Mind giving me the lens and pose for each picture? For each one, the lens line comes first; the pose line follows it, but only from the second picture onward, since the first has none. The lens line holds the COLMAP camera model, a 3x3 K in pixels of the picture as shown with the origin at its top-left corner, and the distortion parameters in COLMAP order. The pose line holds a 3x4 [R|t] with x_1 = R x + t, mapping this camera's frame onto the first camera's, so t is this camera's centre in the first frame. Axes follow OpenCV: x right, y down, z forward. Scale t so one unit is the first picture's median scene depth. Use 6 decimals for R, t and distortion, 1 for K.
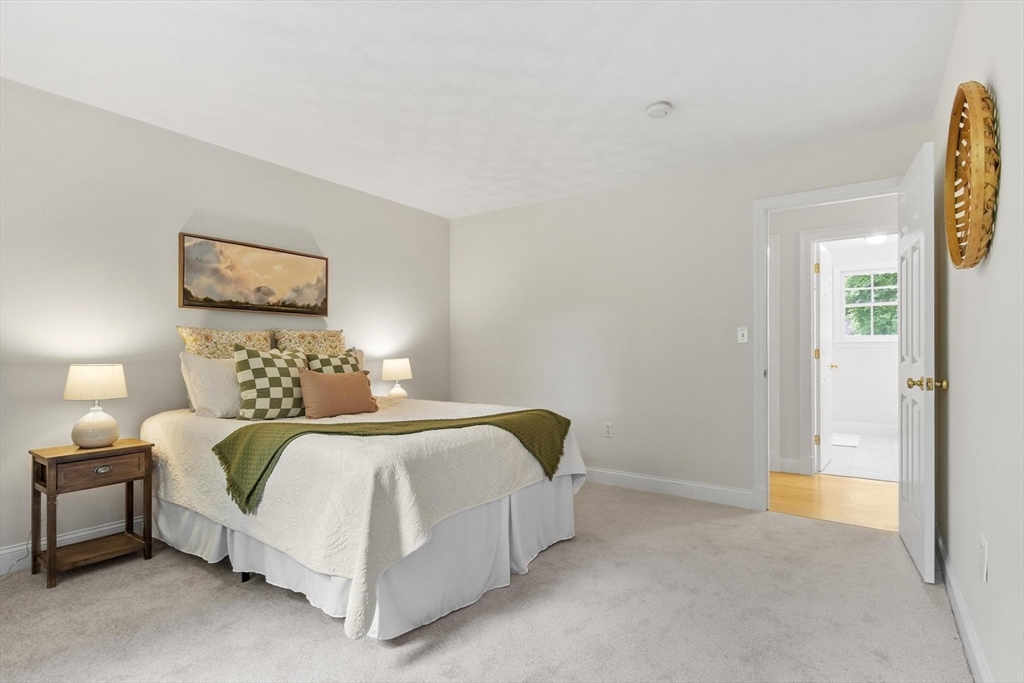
lens RADIAL K [[508.6, 0, 509.2], [0, 508.6, 345.4], [0, 0, 1]] dist [-0.002796, -0.000351]
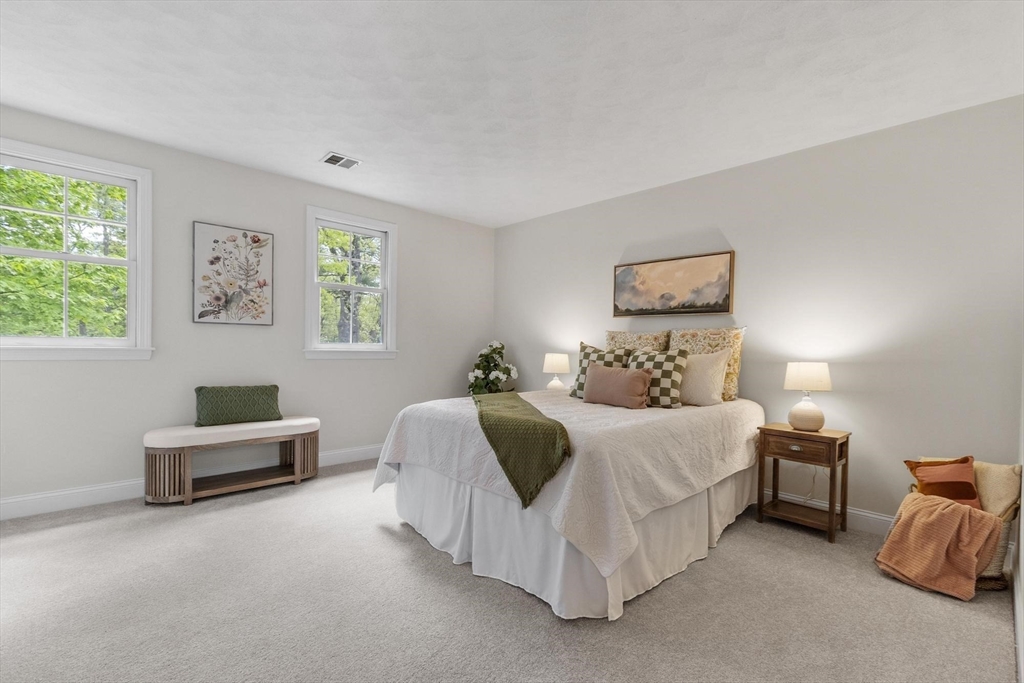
lens RADIAL K [[447.7, 0, 508.8], [0, 447.7, 345.1], [0, 0, 1]] dist [0.005452, 0.001455]
pose [[-0.181684, -0.002107, -0.983355, 0.573809], [-0.007601, 0.999971, -0.000738, 0.006487], [0.983328, 0.007340, -0.181695, 0.806069]]
